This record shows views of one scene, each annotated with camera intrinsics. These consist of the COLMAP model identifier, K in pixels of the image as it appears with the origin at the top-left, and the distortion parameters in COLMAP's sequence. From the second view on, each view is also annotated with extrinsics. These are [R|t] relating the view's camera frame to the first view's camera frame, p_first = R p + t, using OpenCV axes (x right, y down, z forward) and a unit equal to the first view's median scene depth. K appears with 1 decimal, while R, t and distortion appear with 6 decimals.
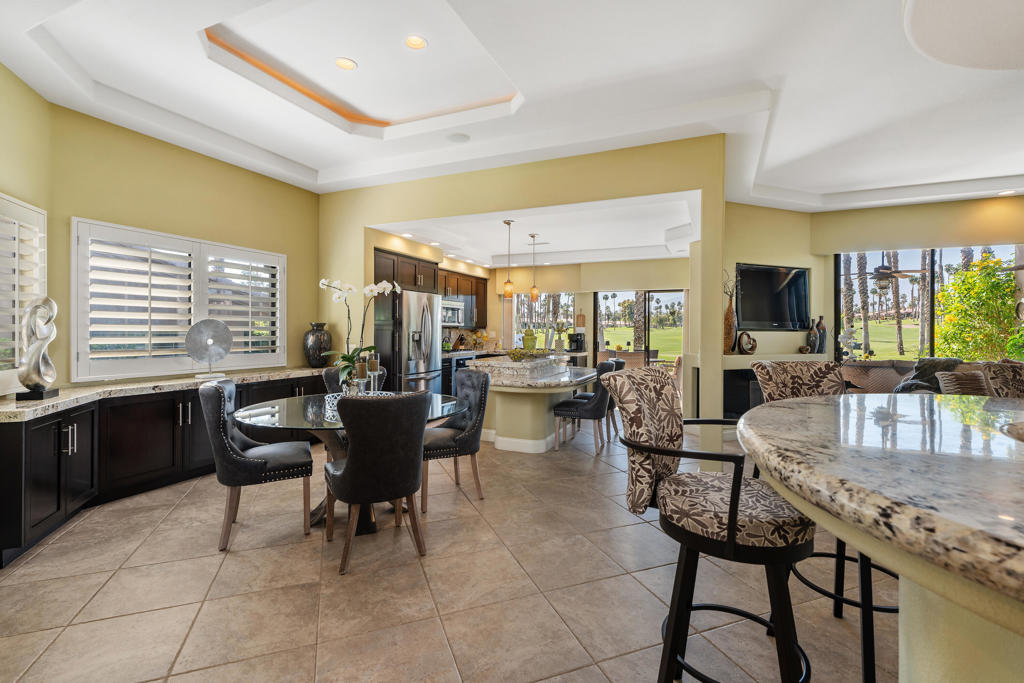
lens RADIAL K [[460.6, 0, 513.3], [0, 460.6, 336.8], [0, 0, 1]] dist [0.007722, 0.002300]
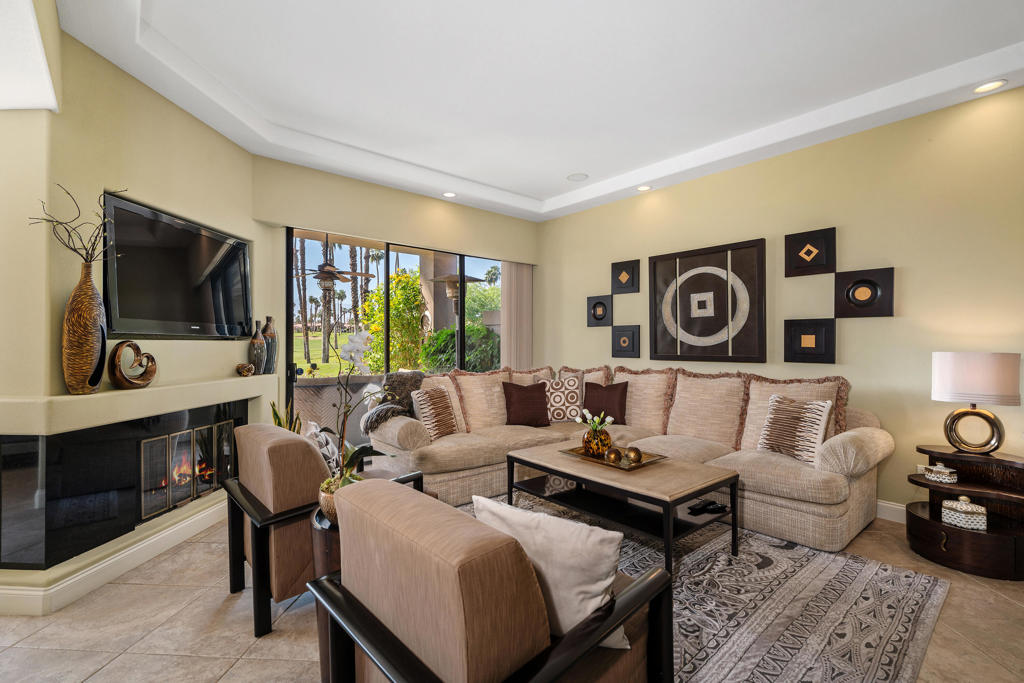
lens RADIAL K [[460.6, 0, 512.8], [0, 460.6, 343.6], [0, 0, 1]] dist [0.007722, 0.002300]
pose [[0.434557, -0.002125, 0.900642, 0.226049], [0.002868, 0.999995, 0.000976, -0.006486], [-0.900640, 0.002159, 0.434561, 0.404024]]
